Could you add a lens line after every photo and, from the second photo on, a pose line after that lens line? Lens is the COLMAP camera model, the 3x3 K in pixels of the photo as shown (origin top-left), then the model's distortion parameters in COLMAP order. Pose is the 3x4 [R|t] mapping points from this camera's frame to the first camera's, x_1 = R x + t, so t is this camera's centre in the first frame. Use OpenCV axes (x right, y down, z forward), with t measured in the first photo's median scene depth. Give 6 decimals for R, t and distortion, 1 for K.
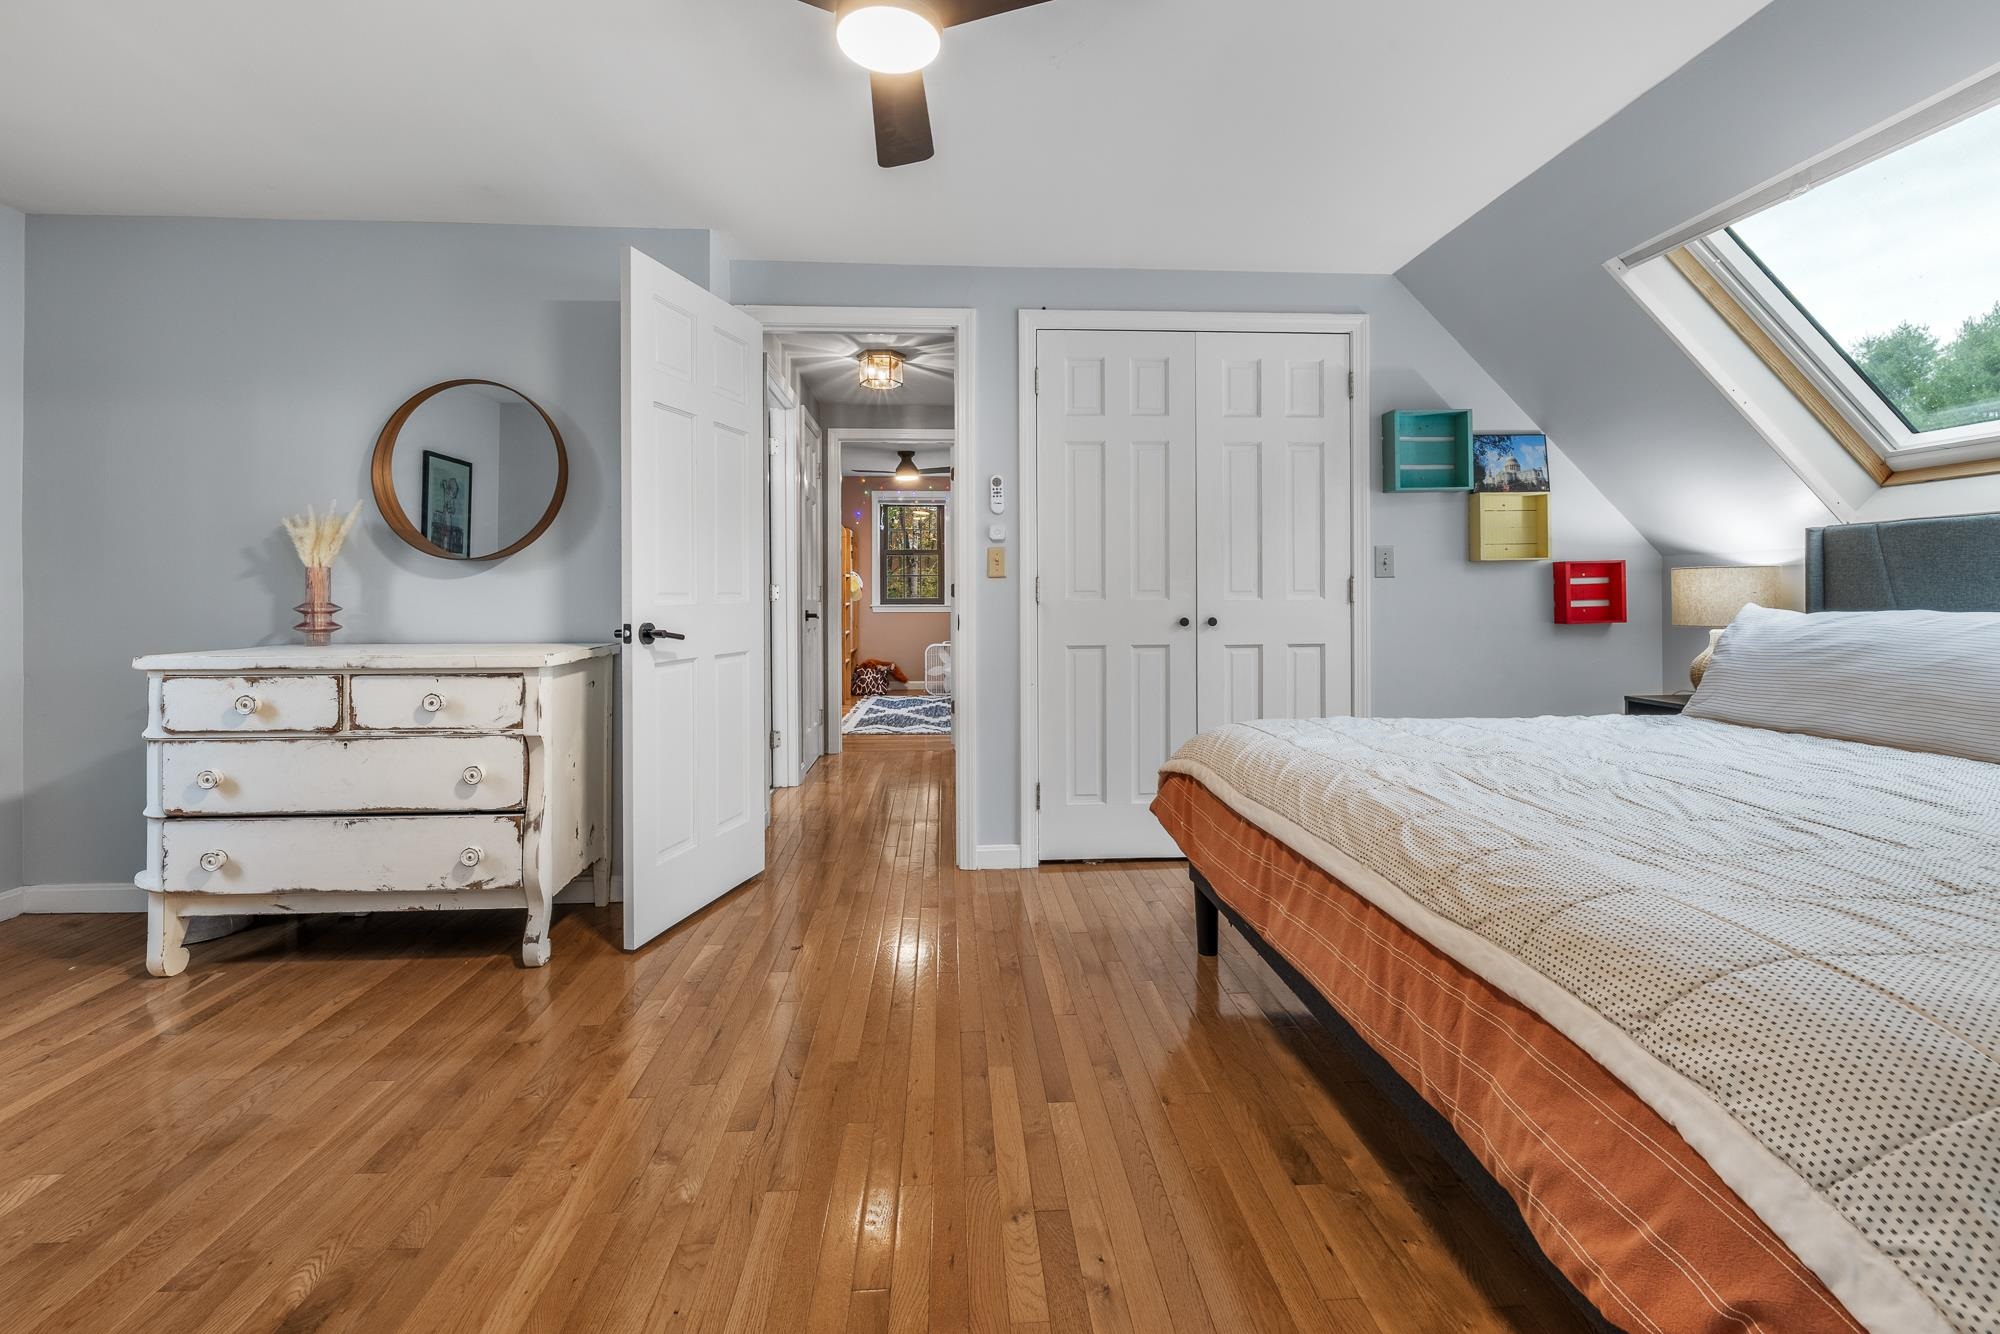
lens RADIAL K [[884.4, 0, 995.0], [0, 884.4, 585.3], [0, 0, 1]] dist [-0.001232, -0.000107]
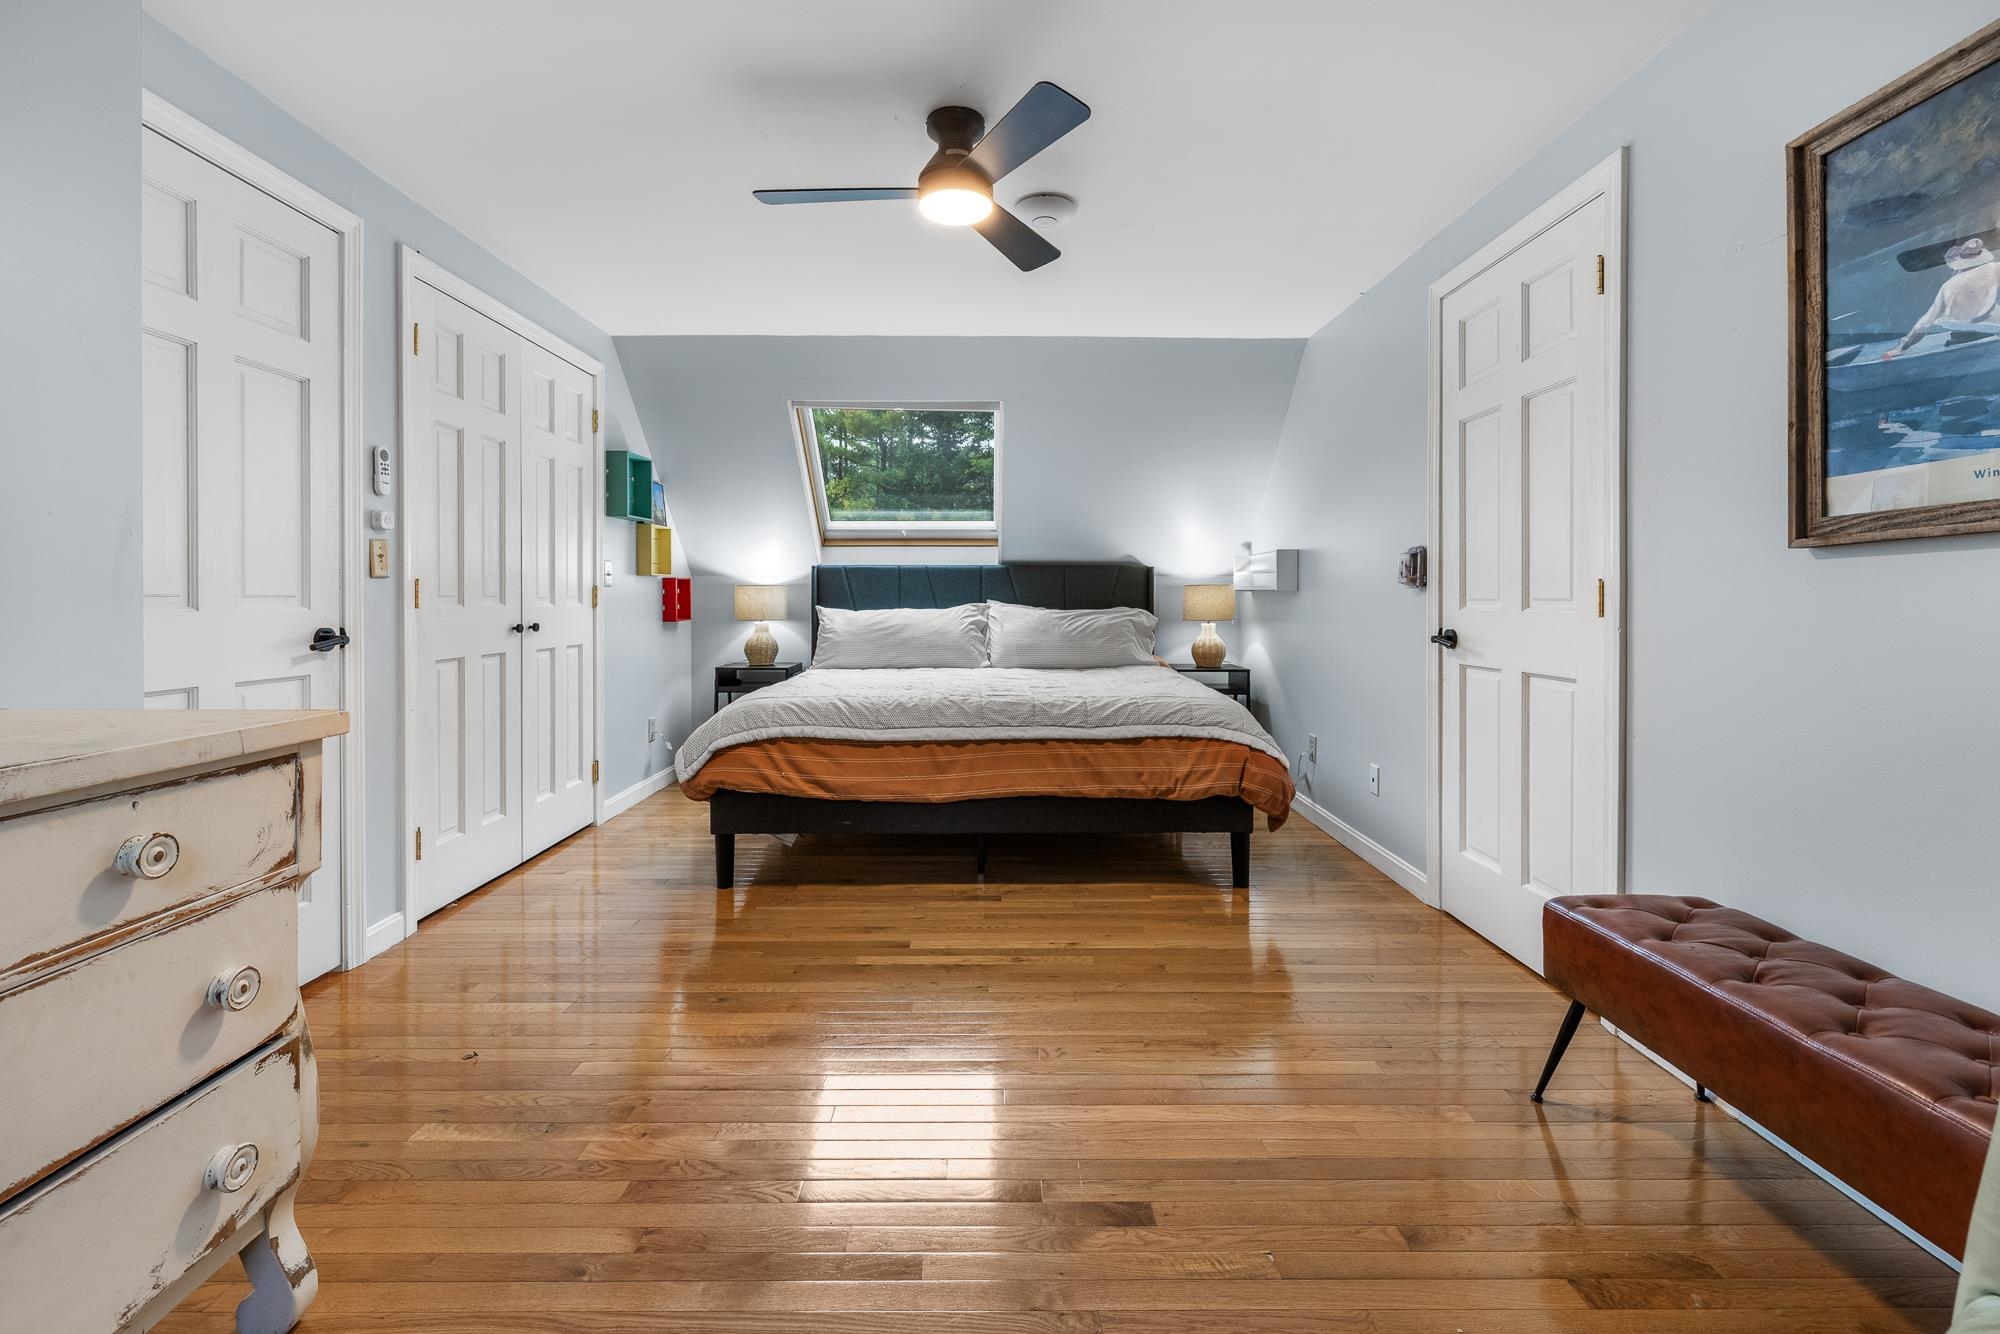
lens RADIAL K [[878.6, 0, 994.3], [0, 878.6, 598.3], [0, 0, 1]] dist [-0.003532, -0.000826]
pose [[0.050271, 0.004834, 0.998724, -0.996280], [-0.011303, 0.999927, -0.004271, 0.008547], [-0.998672, -0.011074, 0.050322, 0.568693]]
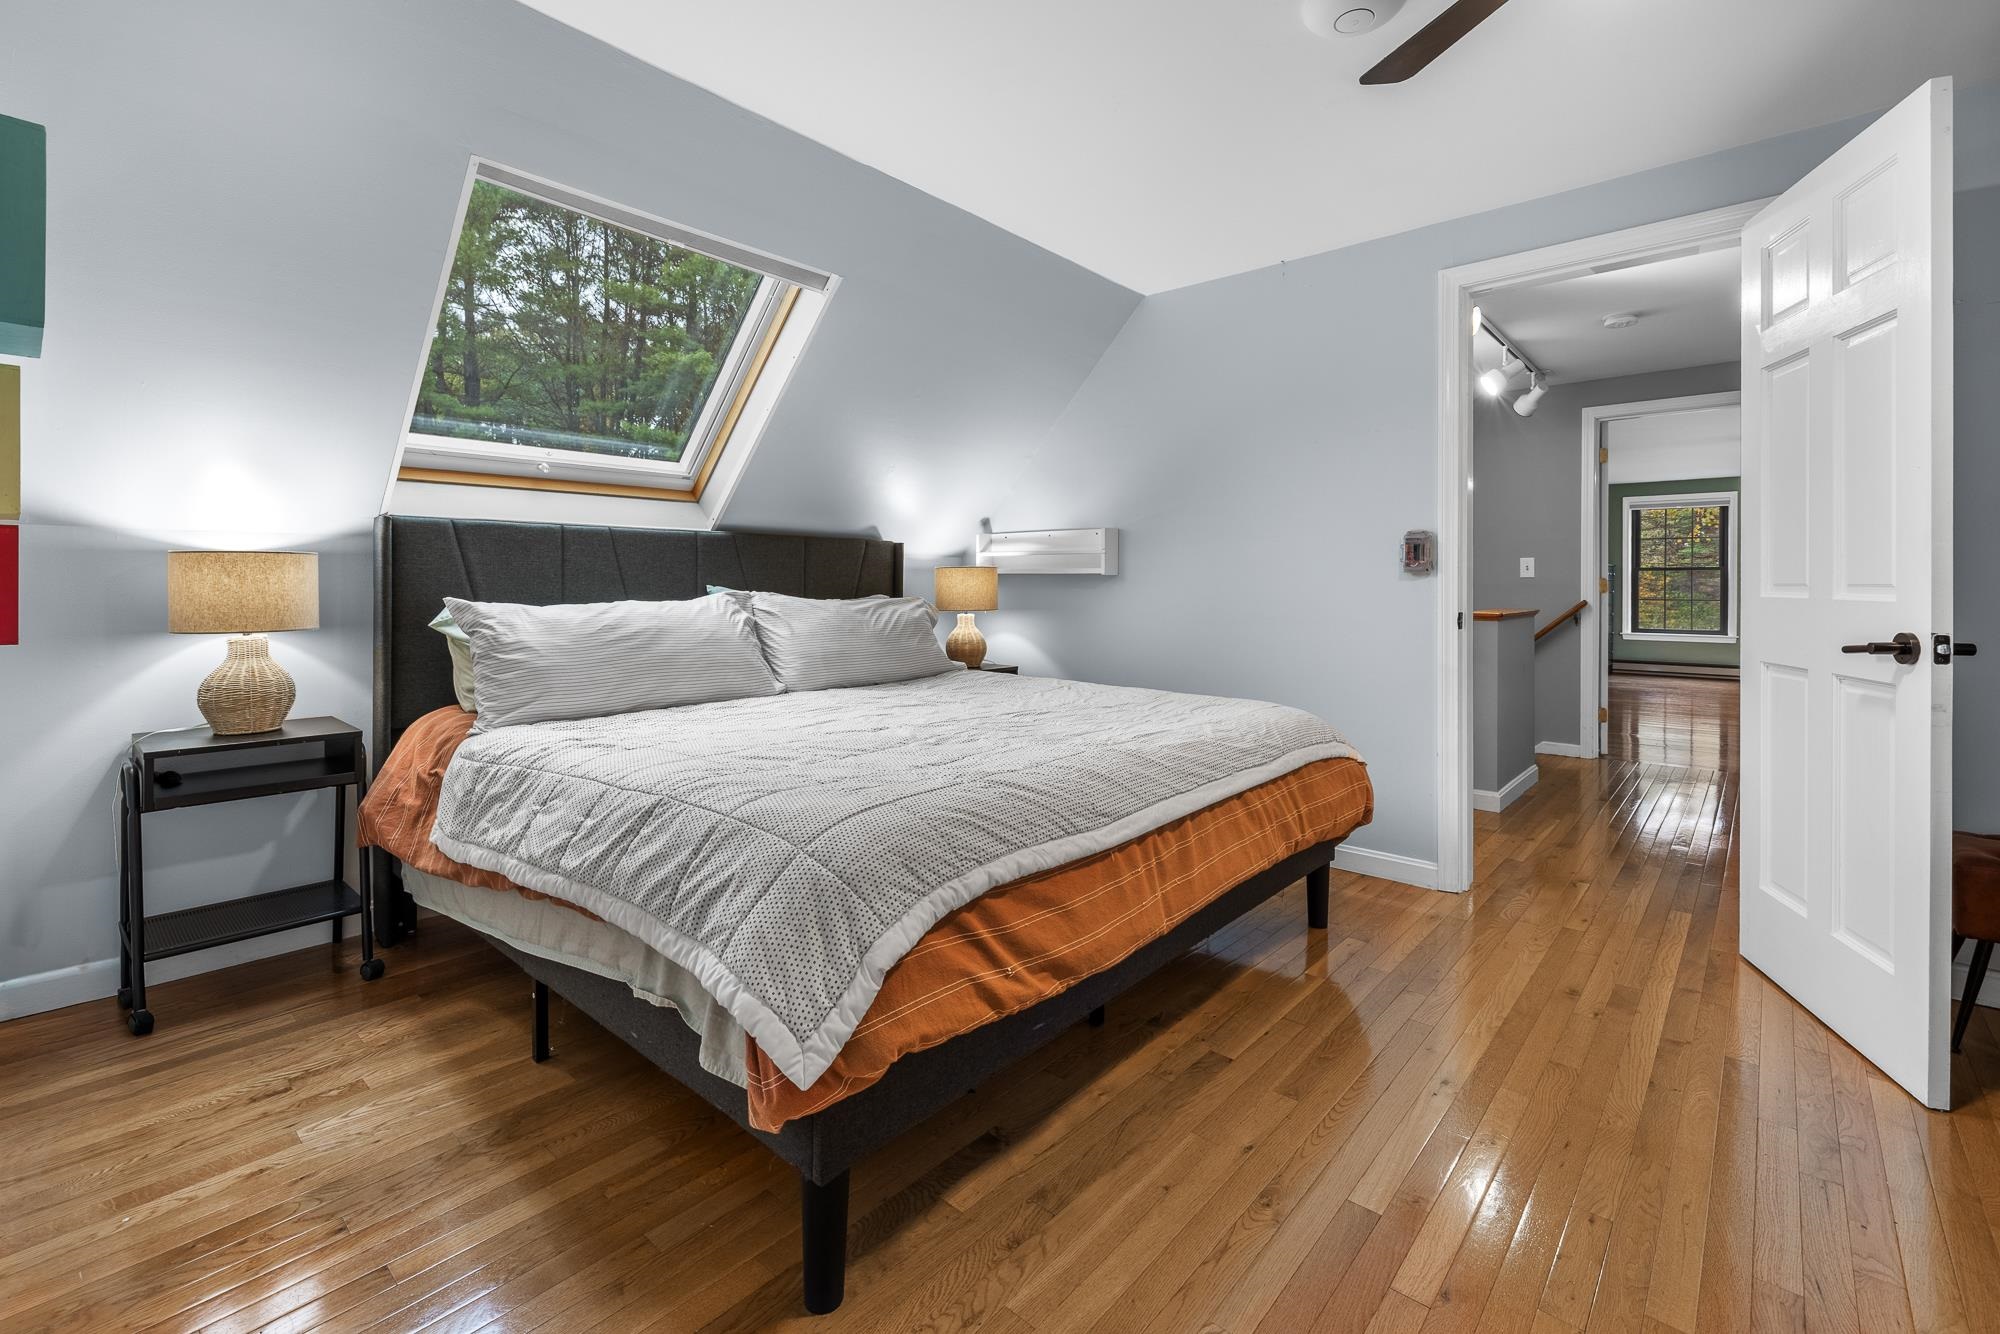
lens RADIAL K [[878.6, 0, 994.3], [0, 878.6, 598.3], [0, 0, 1]] dist [-0.003532, -0.000826]
pose [[-0.702821, -0.003674, 0.711358, -0.183829], [-0.003015, 0.999993, 0.002186, 0.017920], [-0.711361, -0.000608, -0.702827, 1.300338]]
